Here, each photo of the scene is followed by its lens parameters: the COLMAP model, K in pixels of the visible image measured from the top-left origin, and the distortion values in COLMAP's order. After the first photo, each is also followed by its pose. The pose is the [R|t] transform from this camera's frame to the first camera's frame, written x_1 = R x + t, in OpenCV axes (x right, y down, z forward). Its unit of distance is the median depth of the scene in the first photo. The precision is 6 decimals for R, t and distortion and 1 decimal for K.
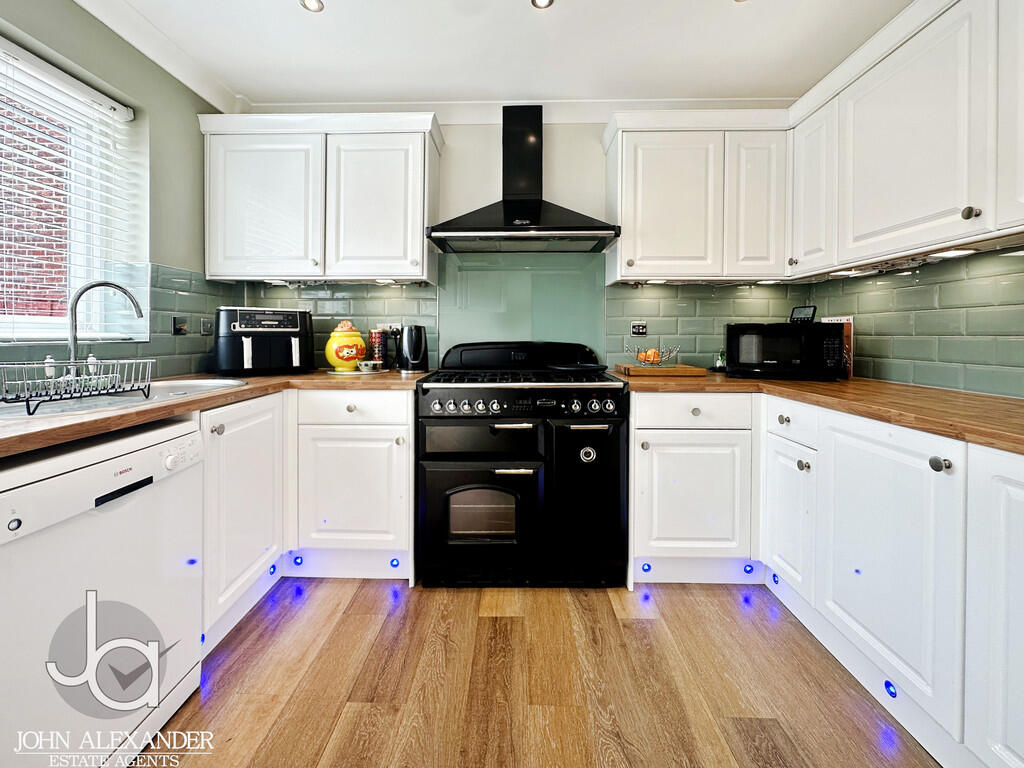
lens RADIAL K [[432.8, 0, 509.0], [0, 432.8, 339.5], [0, 0, 1]] dist [-0.006736, -0.000090]
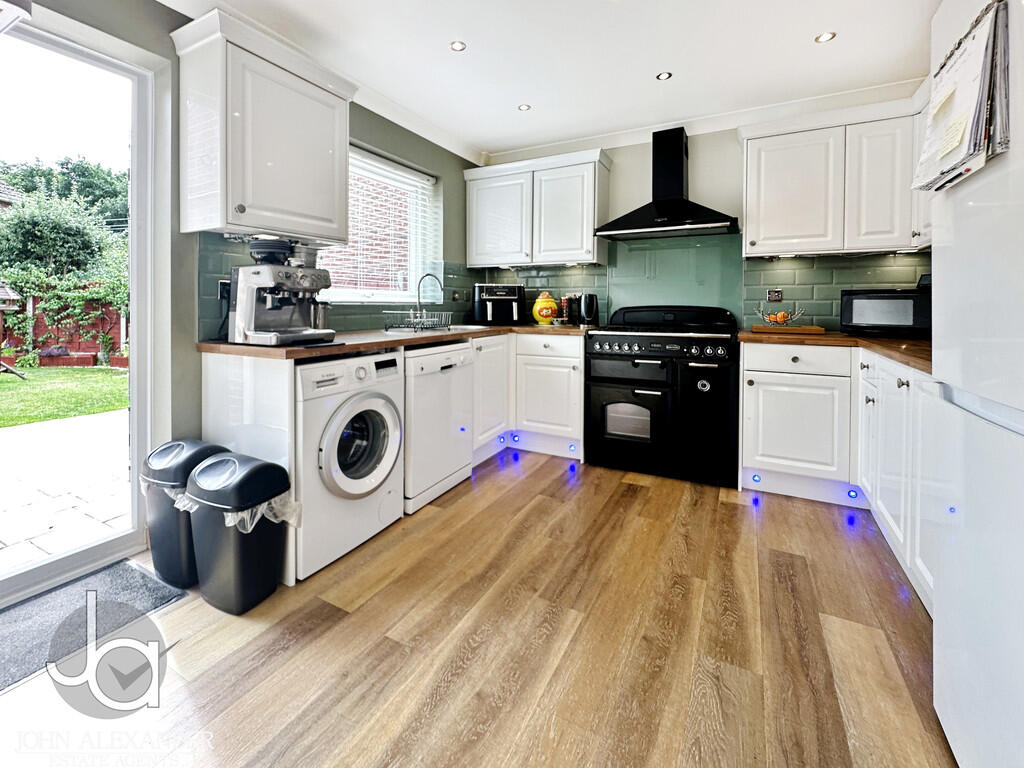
lens RADIAL K [[441.2, 0, 510.1], [0, 441.2, 305.6], [0, 0, 1]] dist [-0.001257, -0.000157]
pose [[0.893690, 0.002730, -0.448676, 0.243817], [-0.005636, 0.999971, -0.005143, 0.017966], [0.448649, 0.007125, 0.893679, -0.512701]]
